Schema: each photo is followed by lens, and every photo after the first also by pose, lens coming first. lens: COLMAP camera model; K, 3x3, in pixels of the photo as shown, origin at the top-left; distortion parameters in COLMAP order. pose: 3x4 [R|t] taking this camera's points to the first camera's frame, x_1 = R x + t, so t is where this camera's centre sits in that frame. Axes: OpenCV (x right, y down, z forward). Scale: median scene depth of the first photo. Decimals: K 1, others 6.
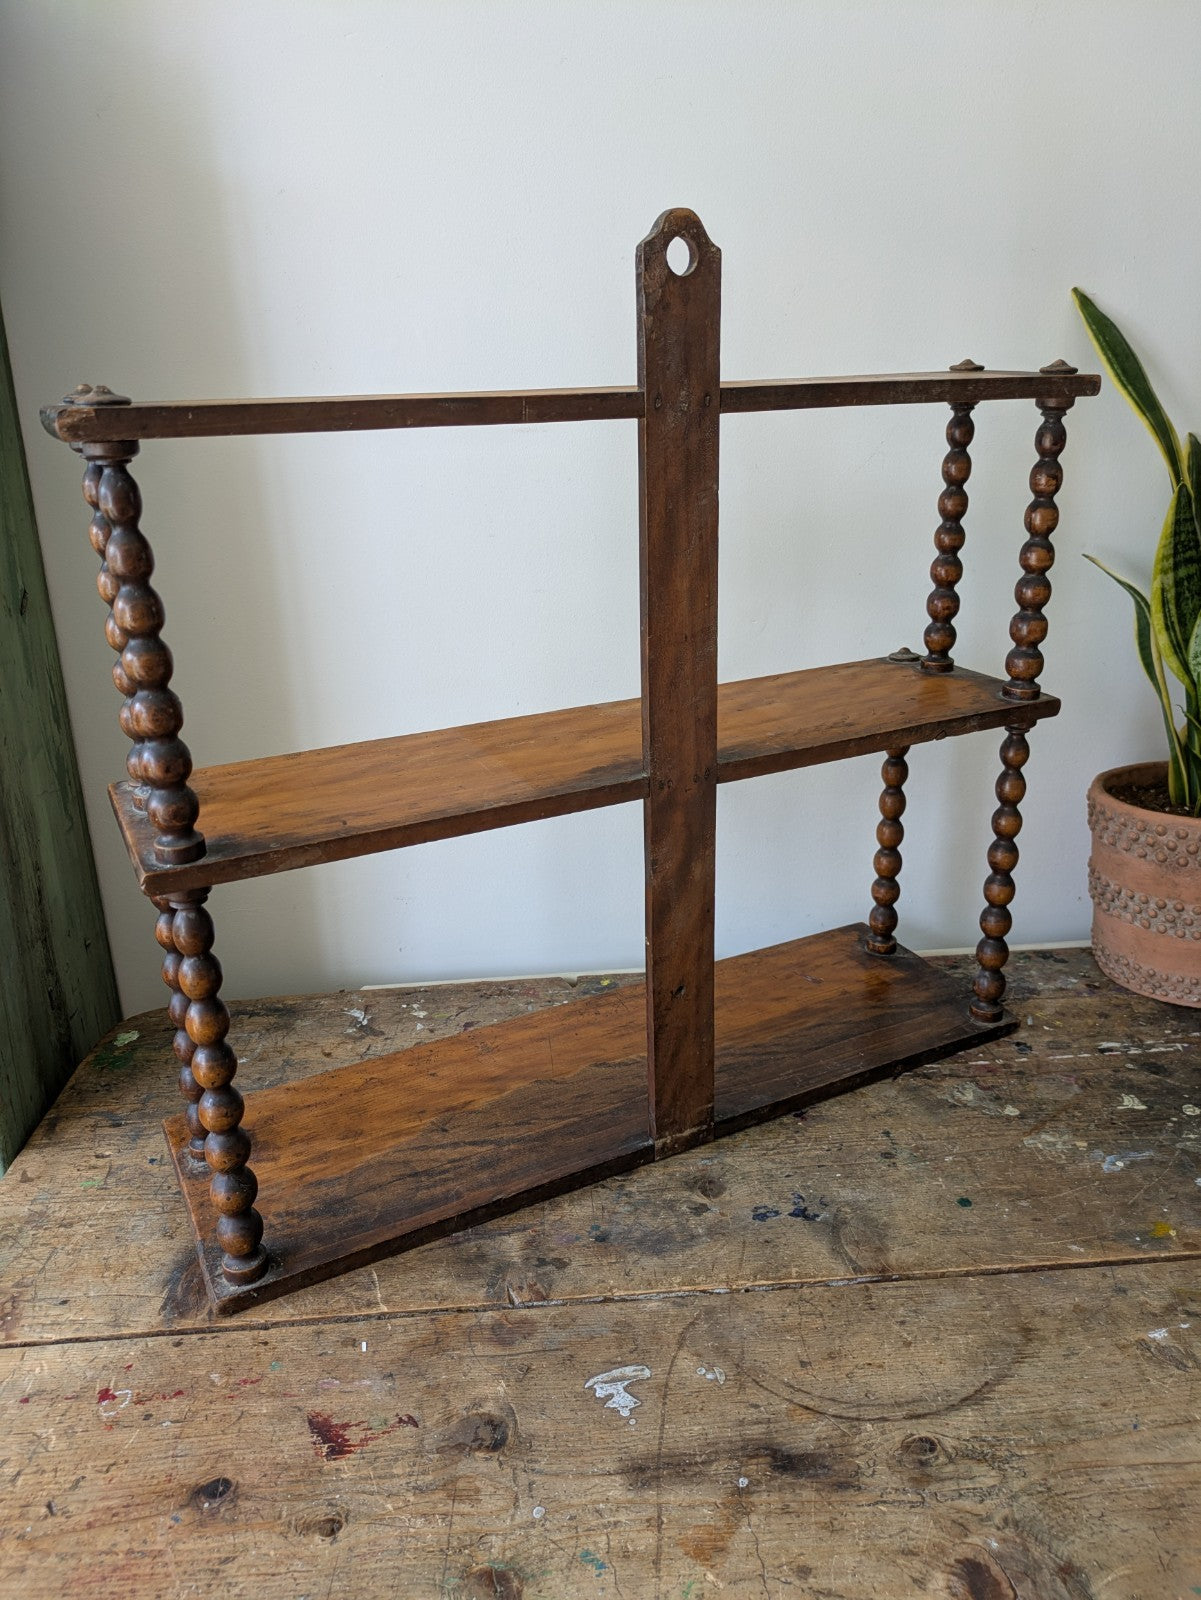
lens RADIAL K [[1214.1, 0, 600.4], [0, 1214.1, 791.7], [0, 0, 1]] dist [0.018797, -0.008282]
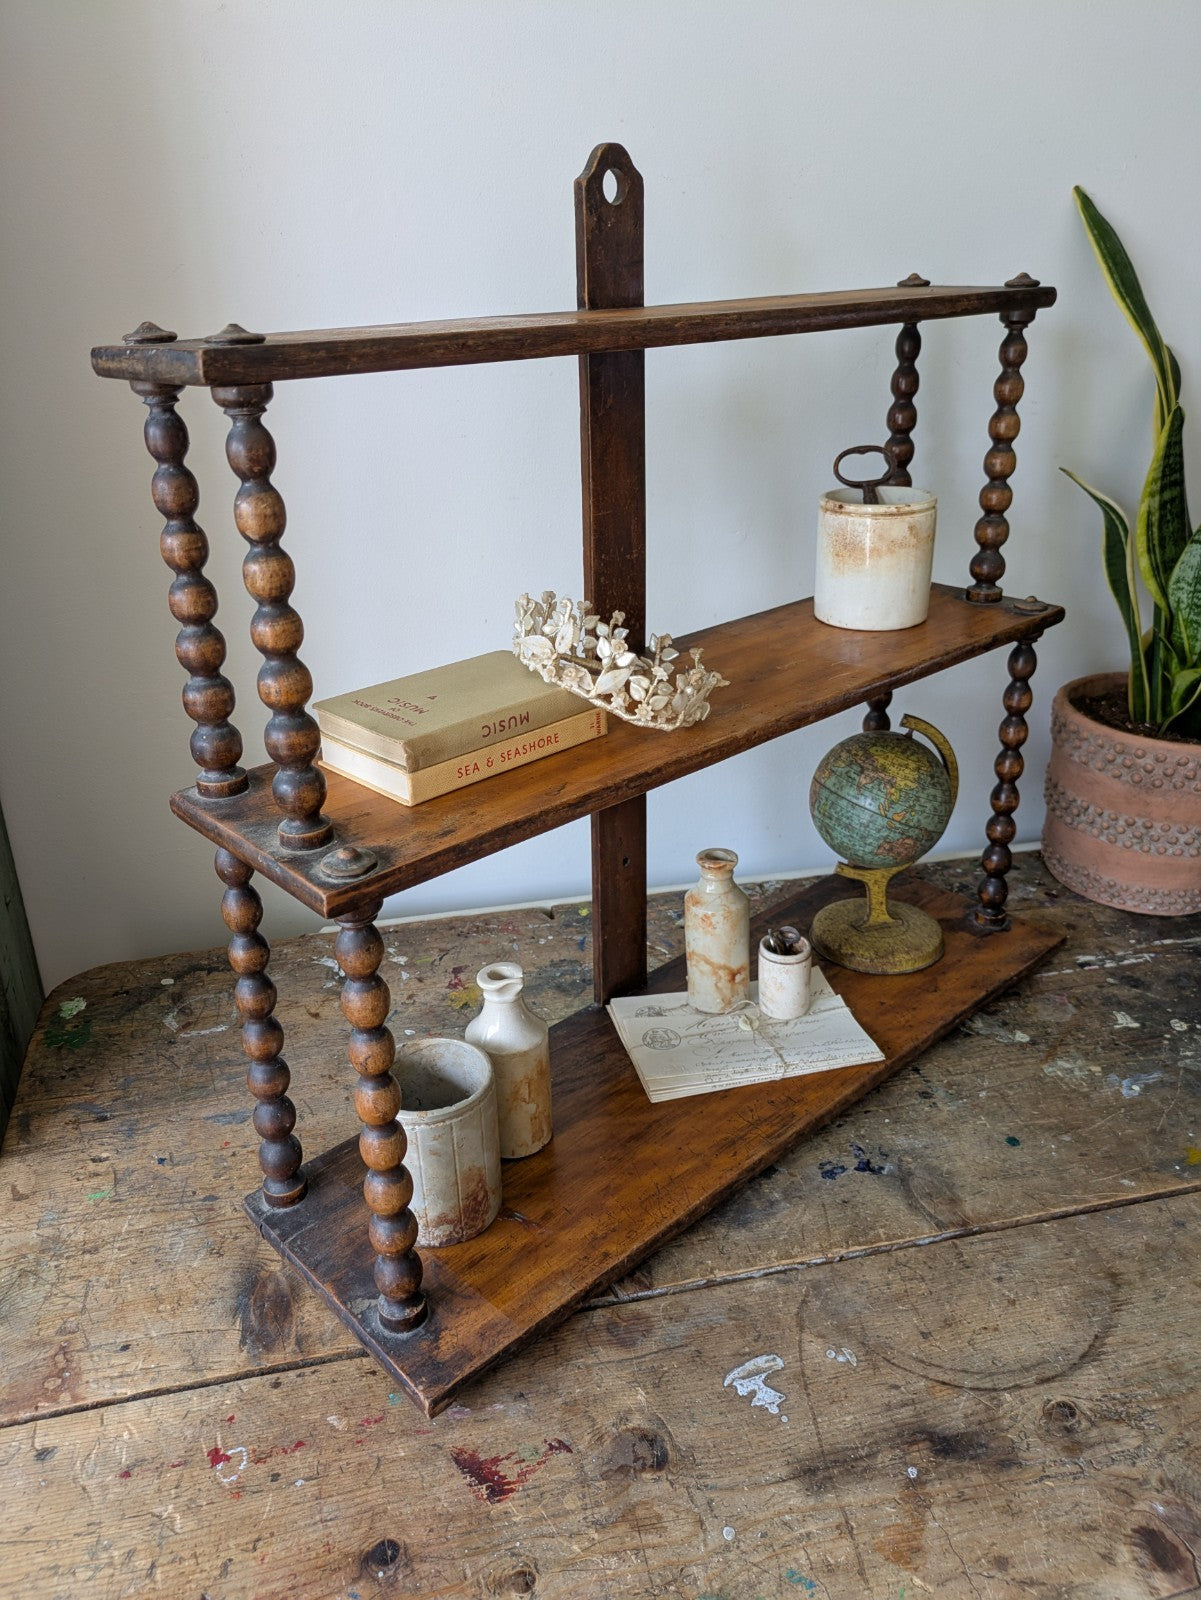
lens RADIAL K [[1214.1, 0, 588.1], [0, 1214.1, 784.9], [0, 0, 1]] dist [0.018797, -0.008282]
pose [[0.980728, -0.033790, 0.192433, -0.238677], [0.005859, 0.989575, 0.143901, -0.112178], [-0.195290, -0.140000, 0.970702, 0.101659]]
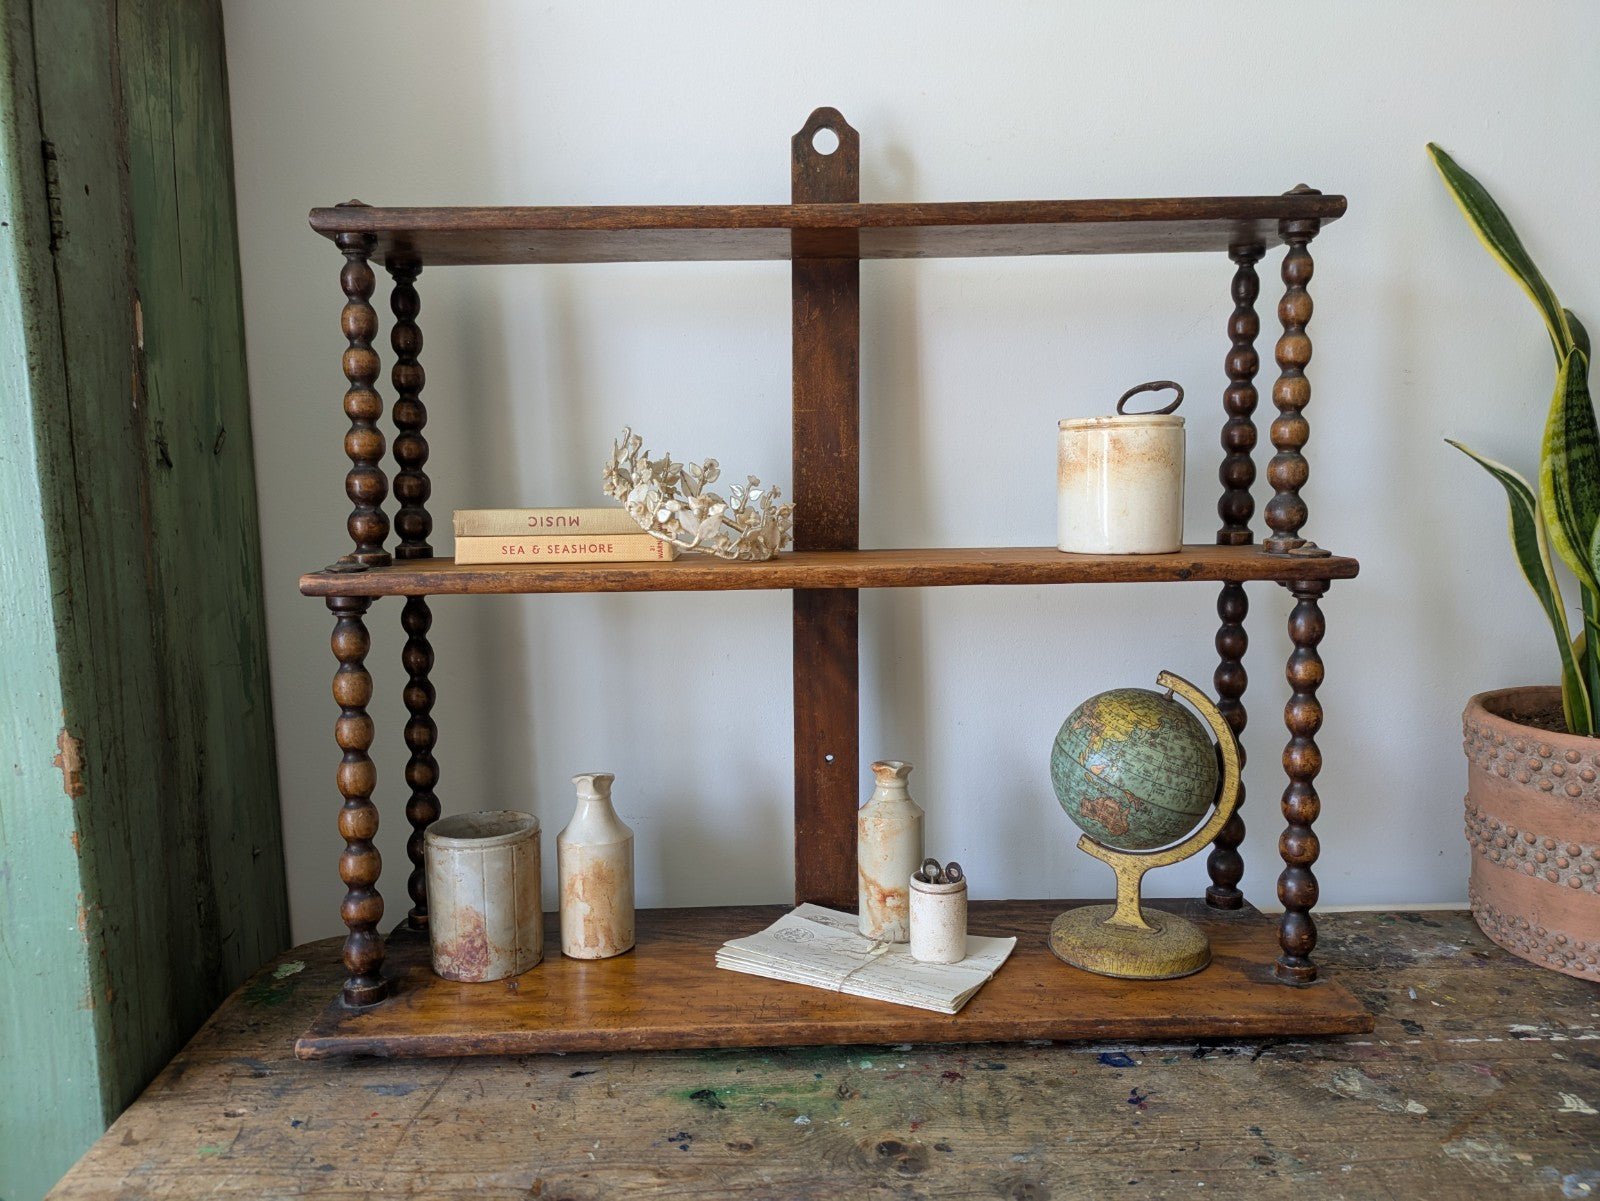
lens RADIAL K [[1214.1, 0, 806.0], [0, 1214.1, 595.4], [0, 0, 1]] dist [0.018797, -0.008282]
pose [[0.999090, 0.036605, -0.021886, -0.043413], [-0.039449, 0.988194, -0.148040, 0.079909], [0.016208, 0.148769, 0.988739, 0.206065]]
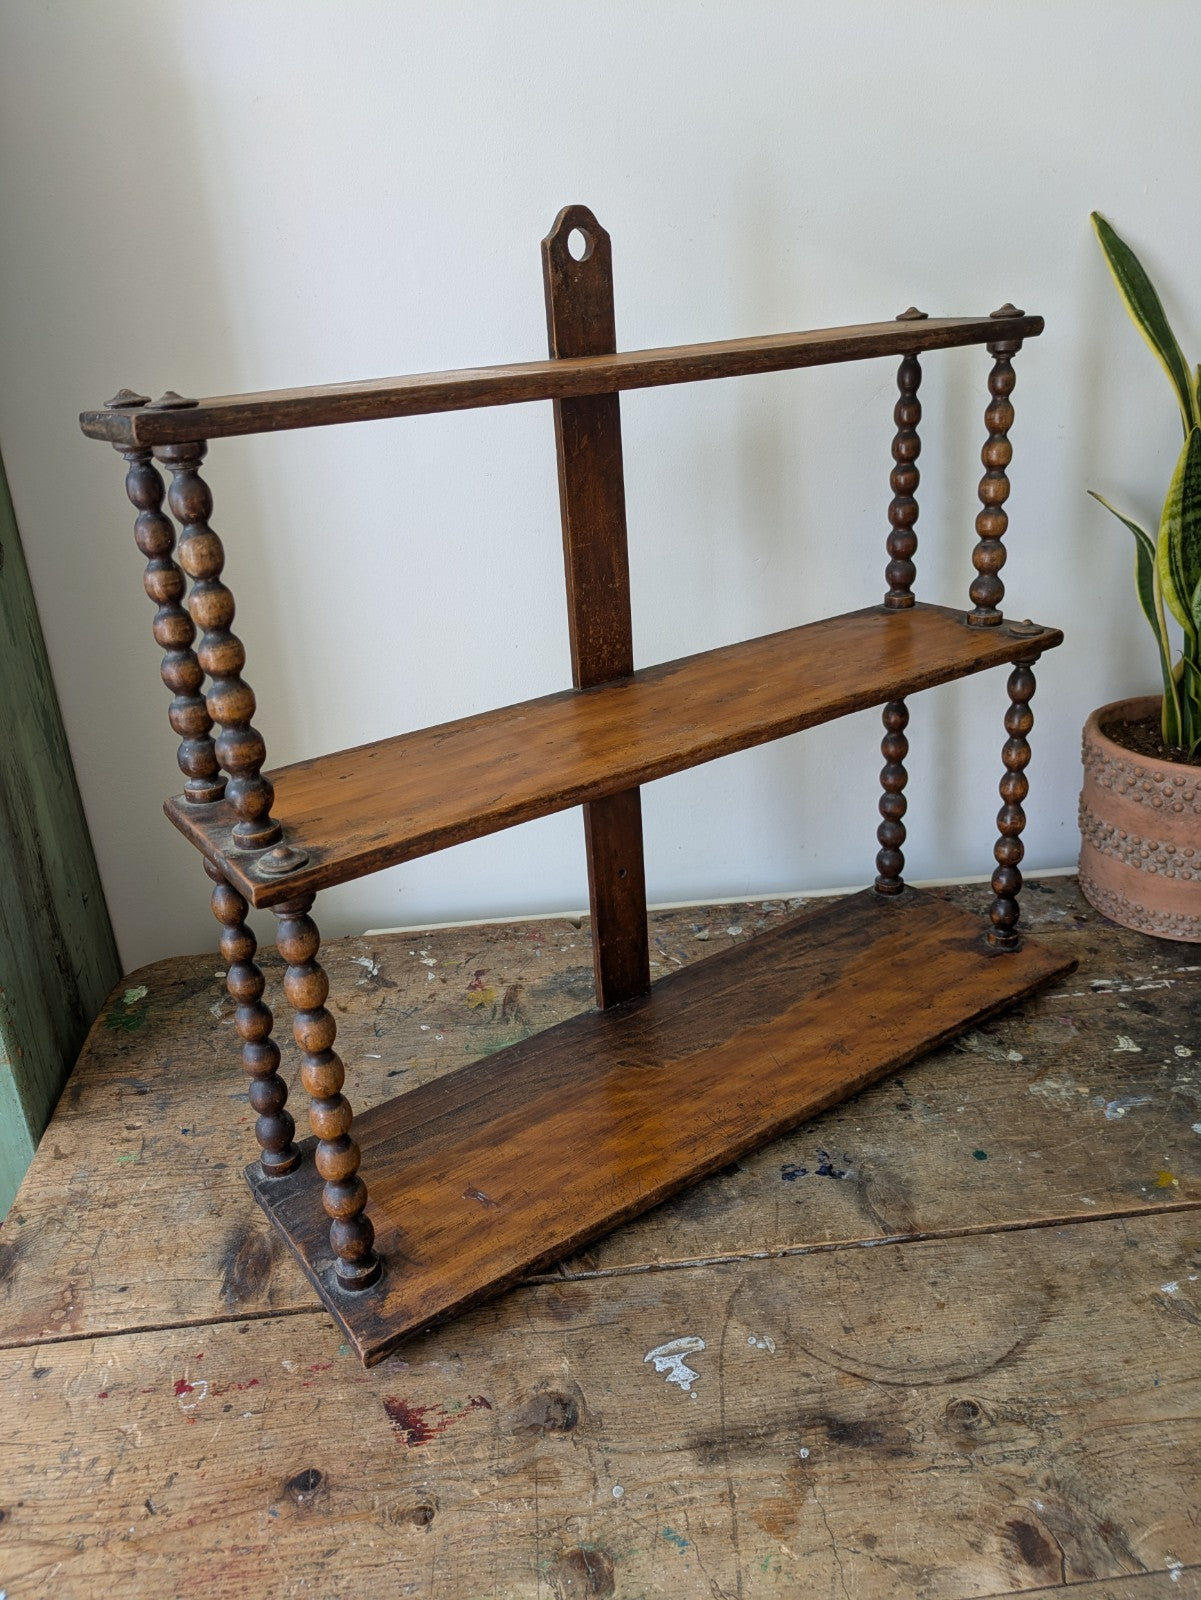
lens RADIAL K [[1214.1, 0, 597.8], [0, 1214.1, 793.3], [0, 0, 1]] dist [0.018797, -0.008282]
pose [[0.998121, -0.018771, 0.058336, -0.085178], [0.011060, 0.991478, 0.129805, -0.111667], [-0.060275, -0.128916, 0.989822, 0.014517]]
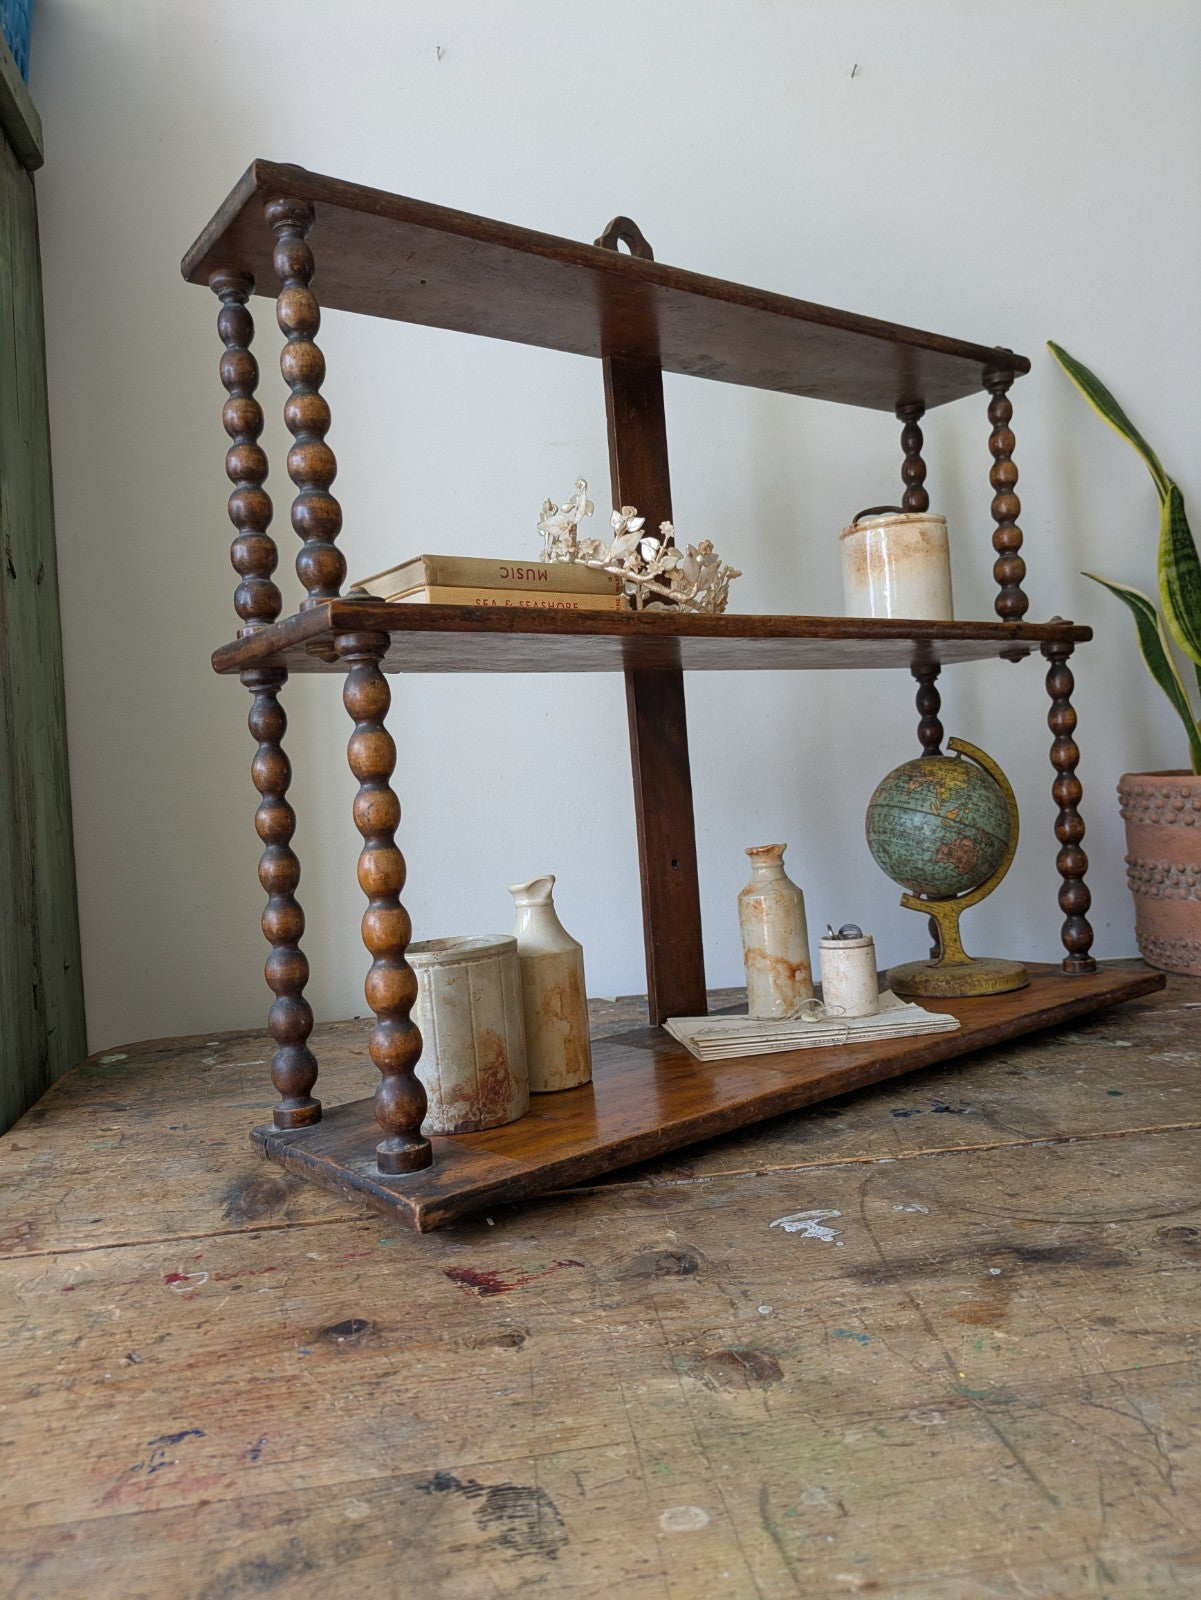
lens RADIAL K [[1214.1, 0, 621.4], [0, 1214.1, 798.8], [0, 0, 1]] dist [0.018797, -0.008282]
pose [[0.992754, -0.004952, 0.120063, -0.172789], [0.035310, 0.967063, -0.252078, 0.330689], [-0.114860, 0.254491, 0.960230, 0.103088]]
